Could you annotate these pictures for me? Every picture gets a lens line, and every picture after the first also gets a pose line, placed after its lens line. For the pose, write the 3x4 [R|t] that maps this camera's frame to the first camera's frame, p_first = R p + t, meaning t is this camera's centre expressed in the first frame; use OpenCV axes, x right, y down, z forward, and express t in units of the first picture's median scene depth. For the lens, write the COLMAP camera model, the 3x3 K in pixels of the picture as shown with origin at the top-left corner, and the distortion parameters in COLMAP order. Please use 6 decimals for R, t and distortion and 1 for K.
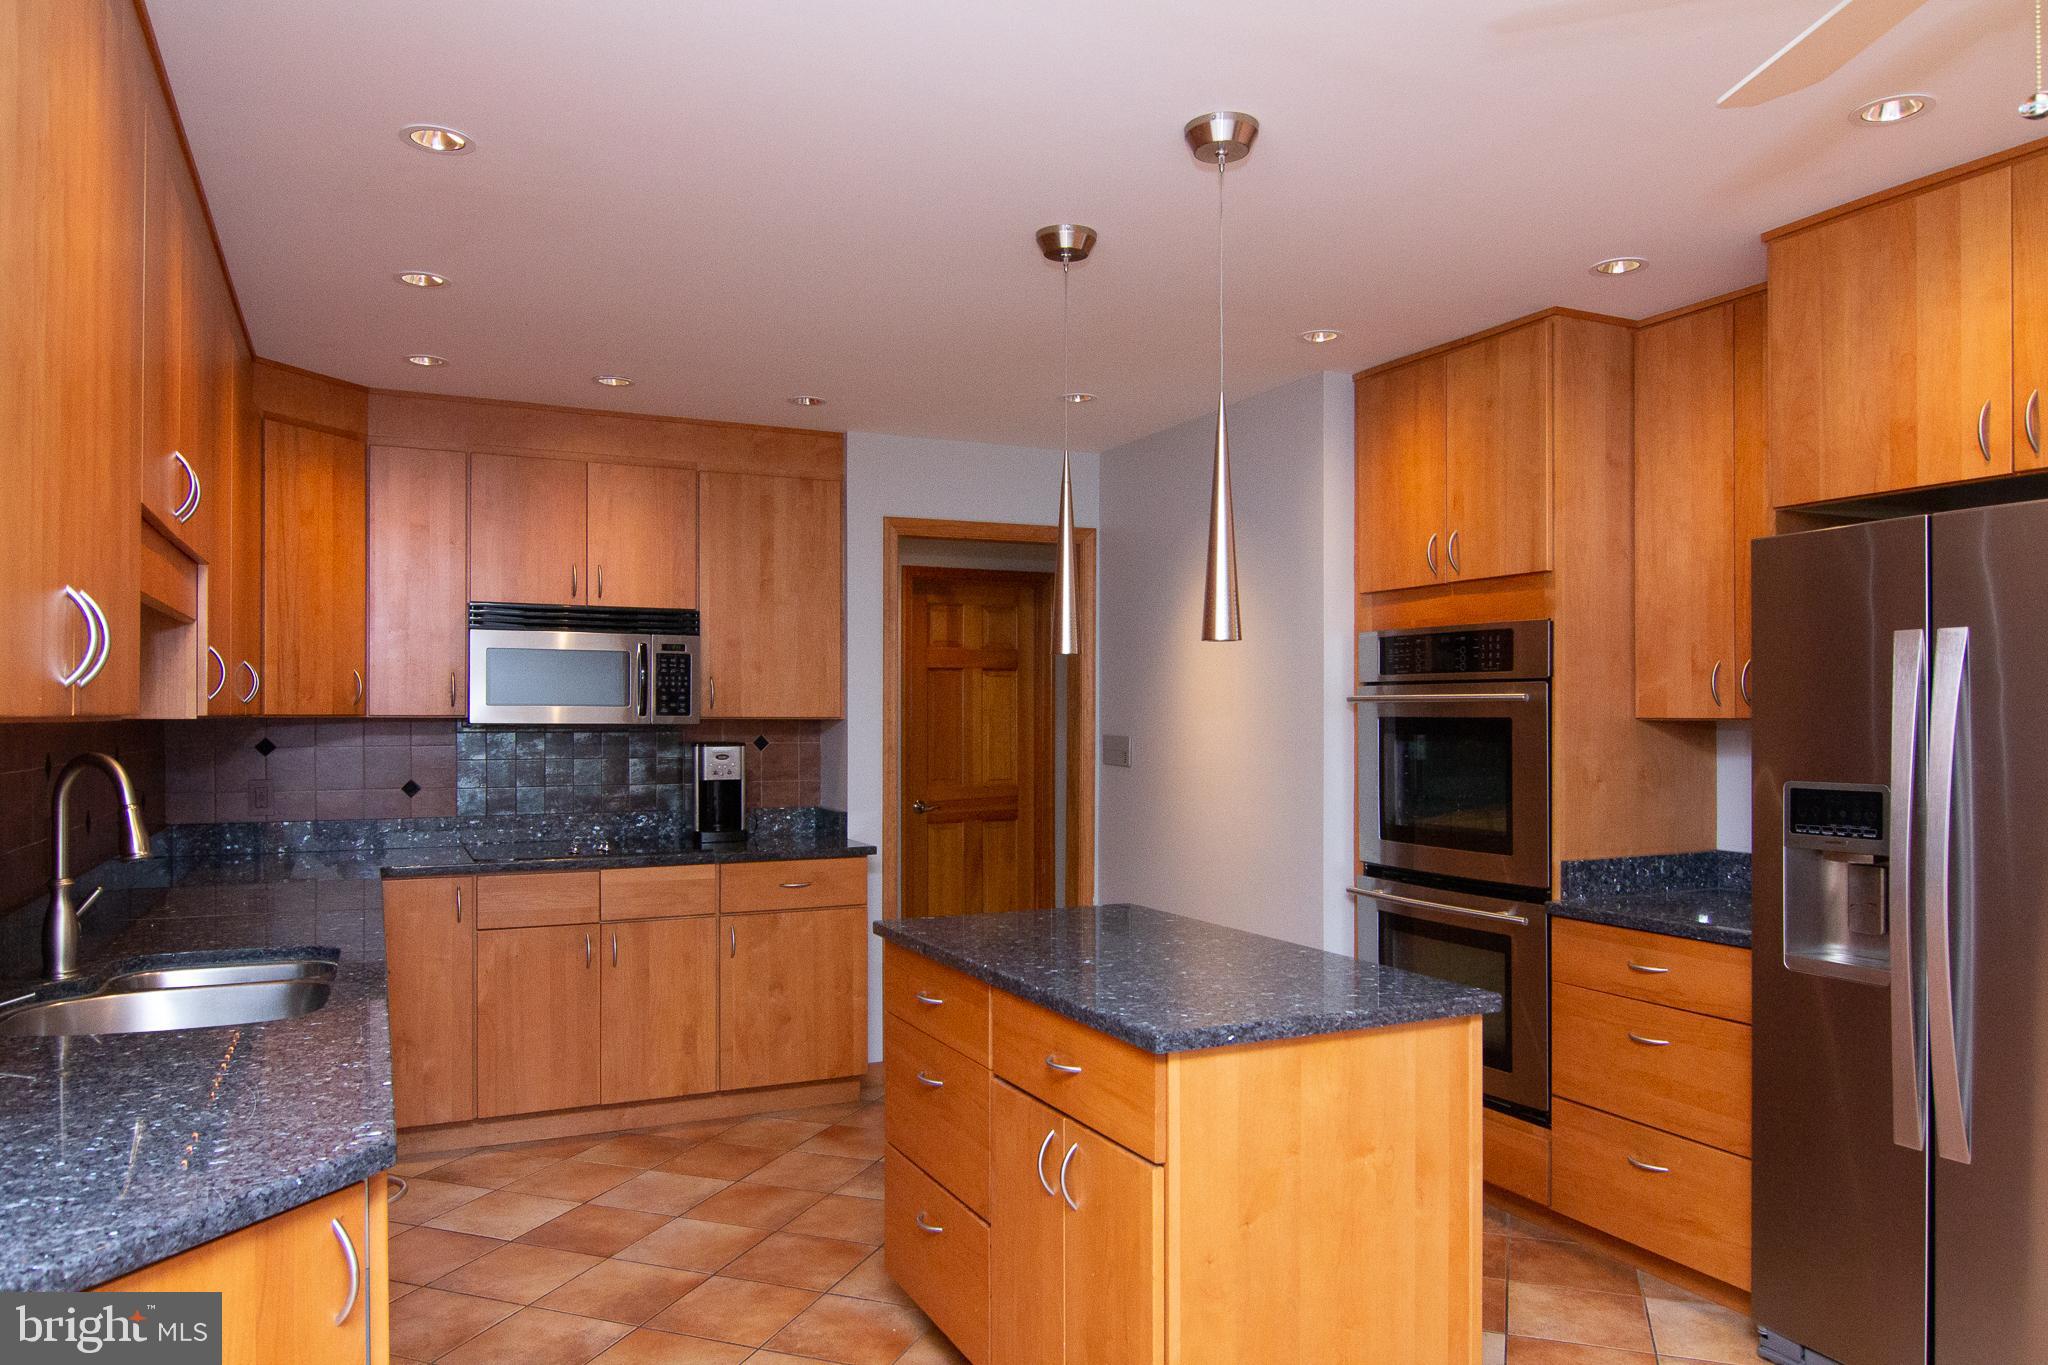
lens RADIAL K [[1393.2, 0, 1019.0], [0, 1393.2, 700.9], [0, 0, 1]] dist [-0.010018, 0.000445]
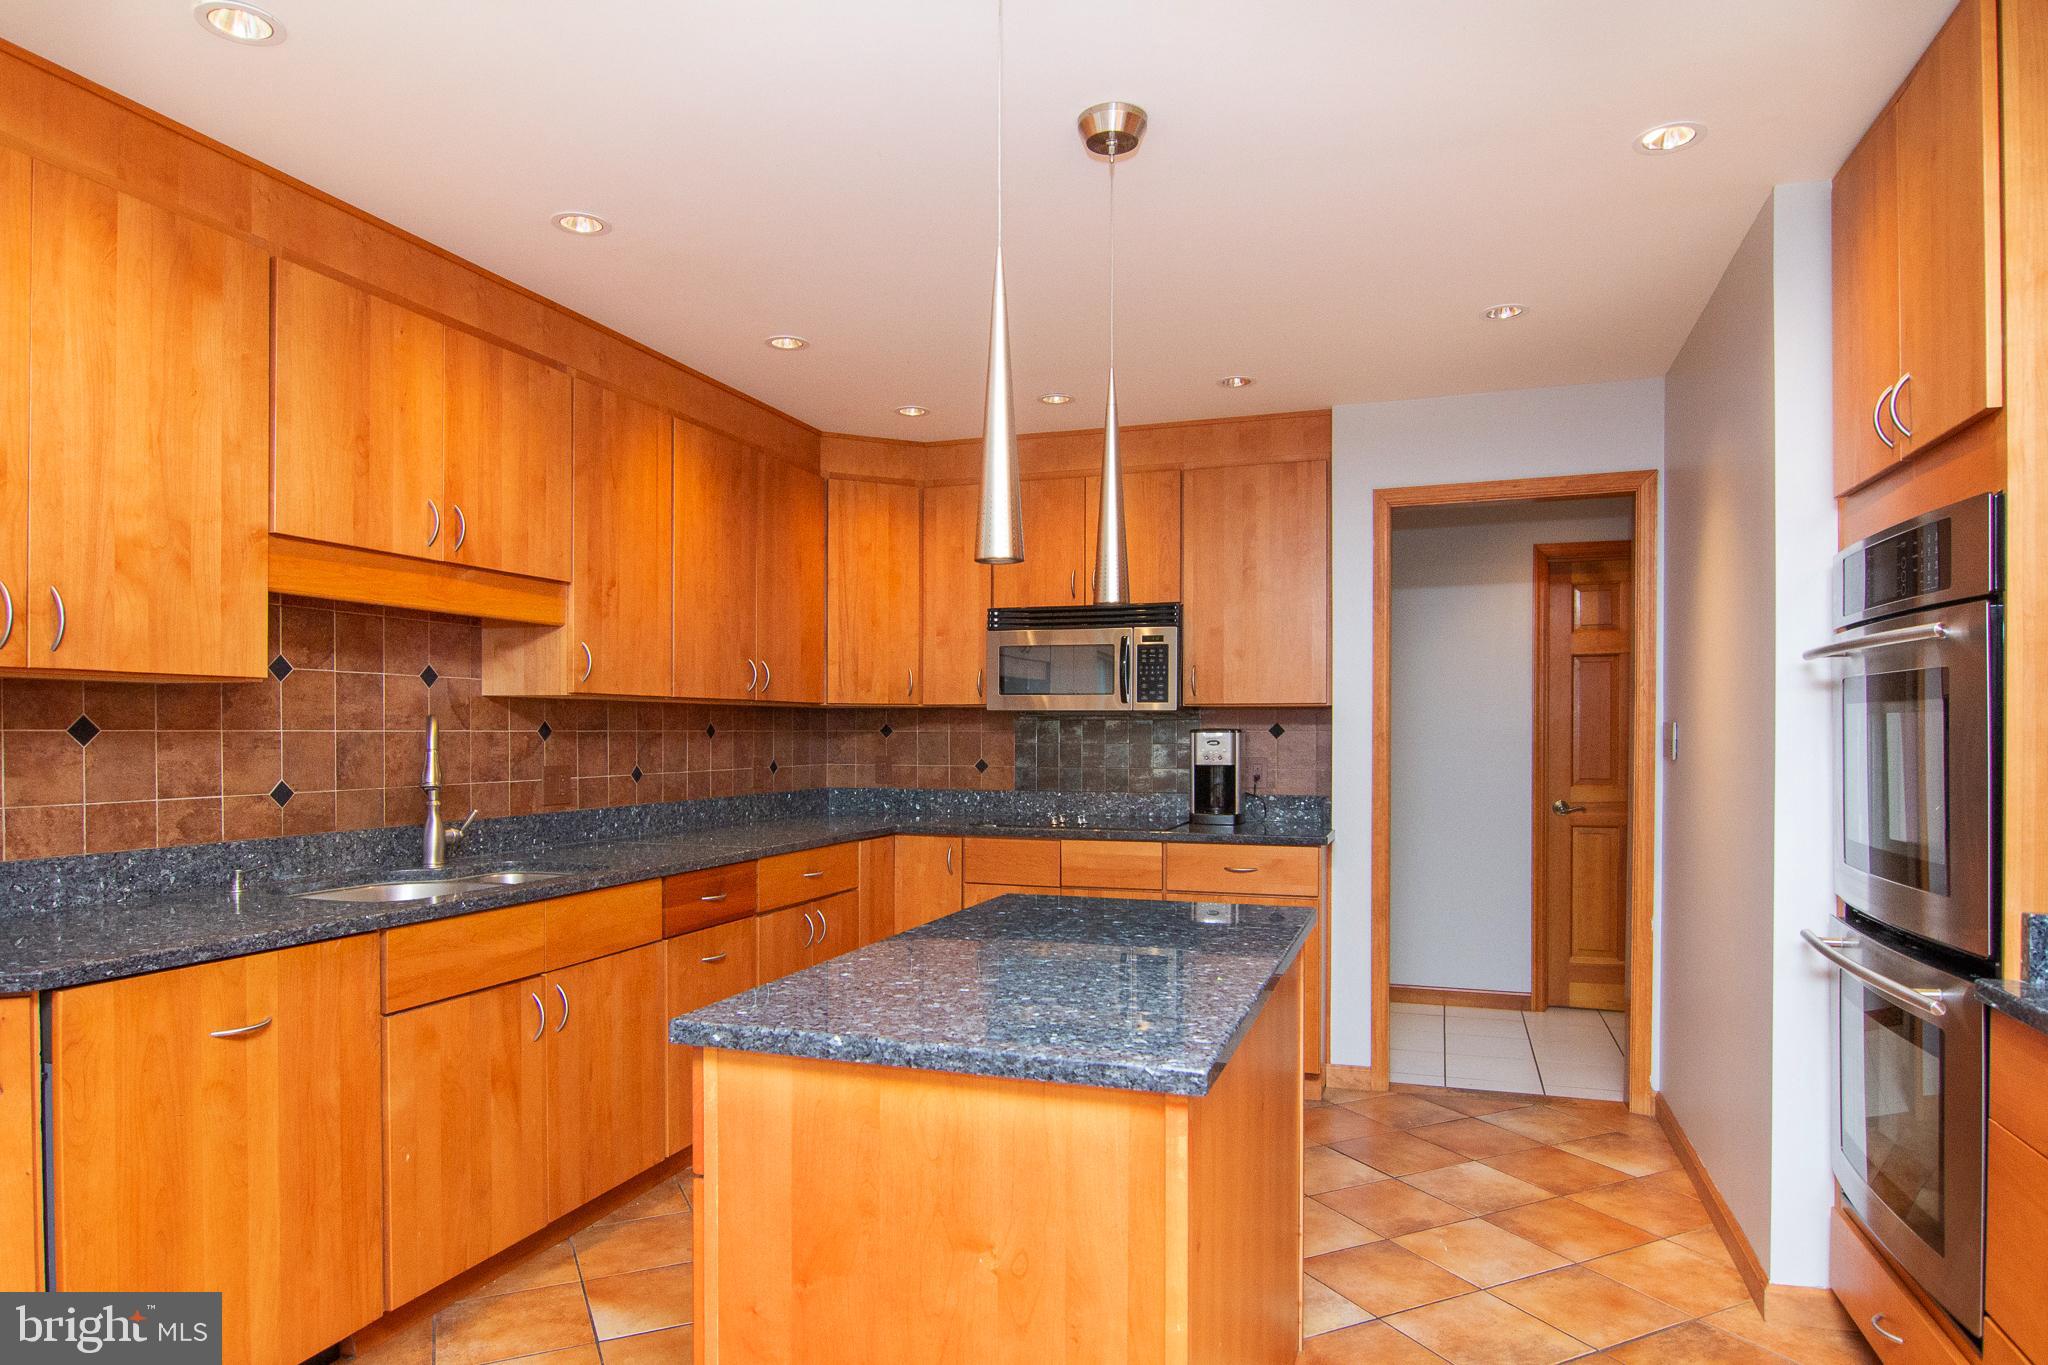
lens RADIAL K [[1203.5, 0, 1020.5], [0, 1203.5, 726.6], [0, 0, 1]] dist [-0.005394, -0.002552]
pose [[0.704199, -0.003344, -0.709995, 0.335920], [0.007361, 0.999970, 0.002591, 0.025863], [0.709965, -0.007051, 0.704202, 0.275891]]
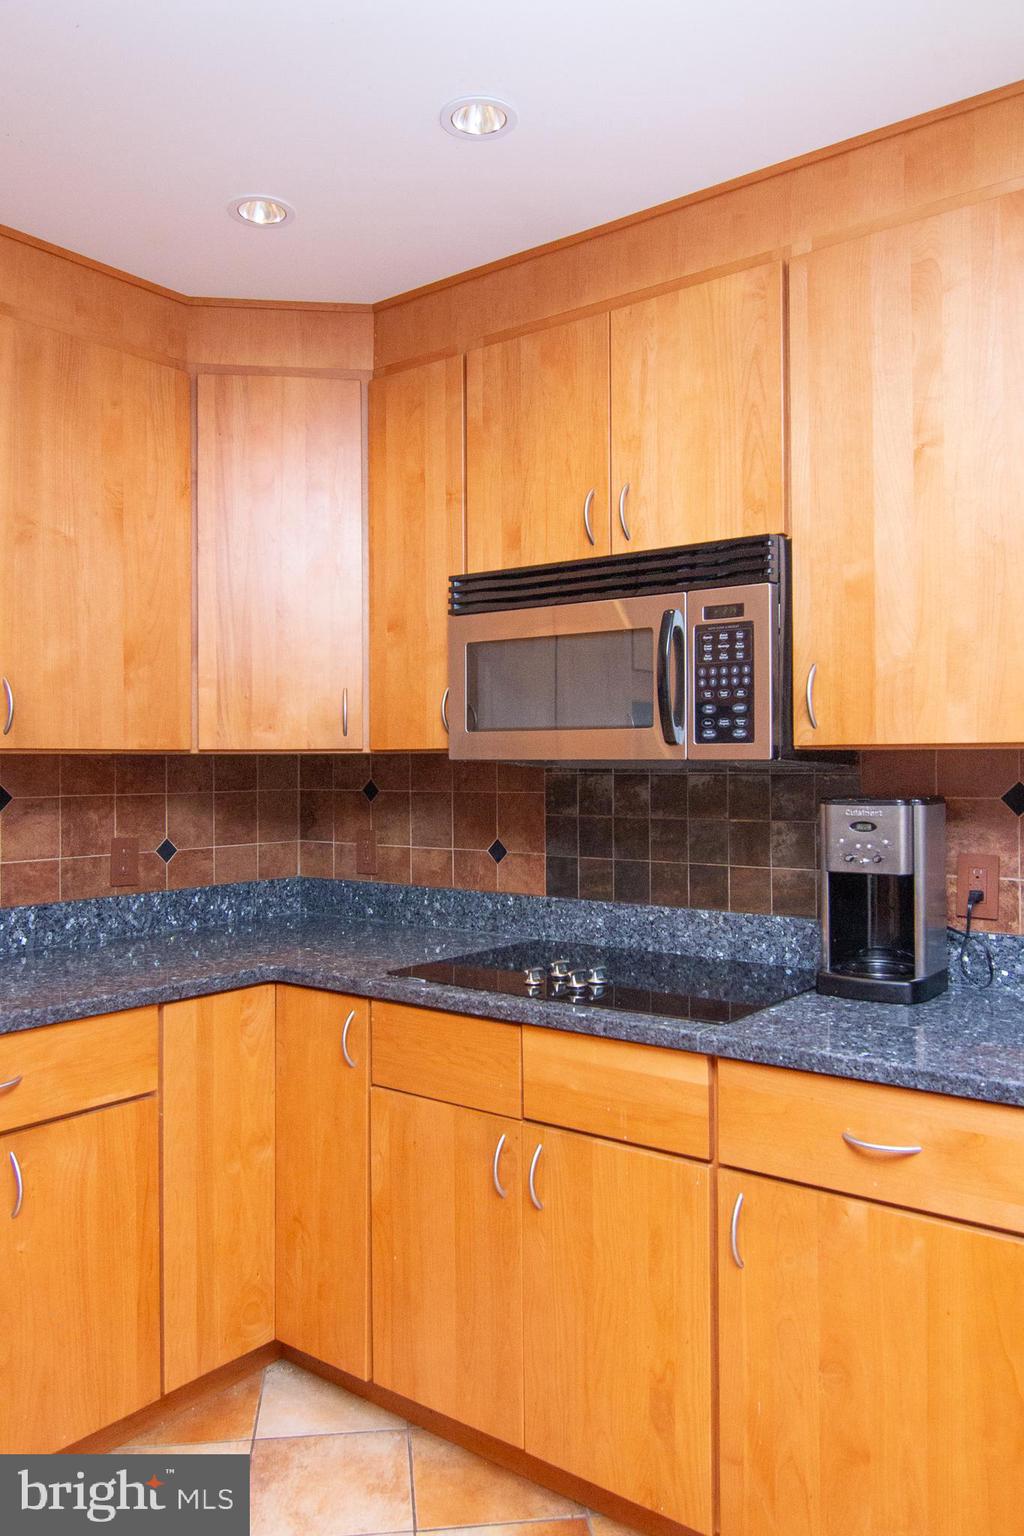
lens RADIAL K [[1136.3, 0, 513.8], [0, 1136.3, 754.6], [0, 0, 1]] dist [-0.027519, 0.000864]
pose [[0.448673, -0.010004, -0.893640, 0.091316], [0.015587, 0.999873, -0.003367, 0.014775], [0.893560, -0.012419, 0.448772, 0.740569]]
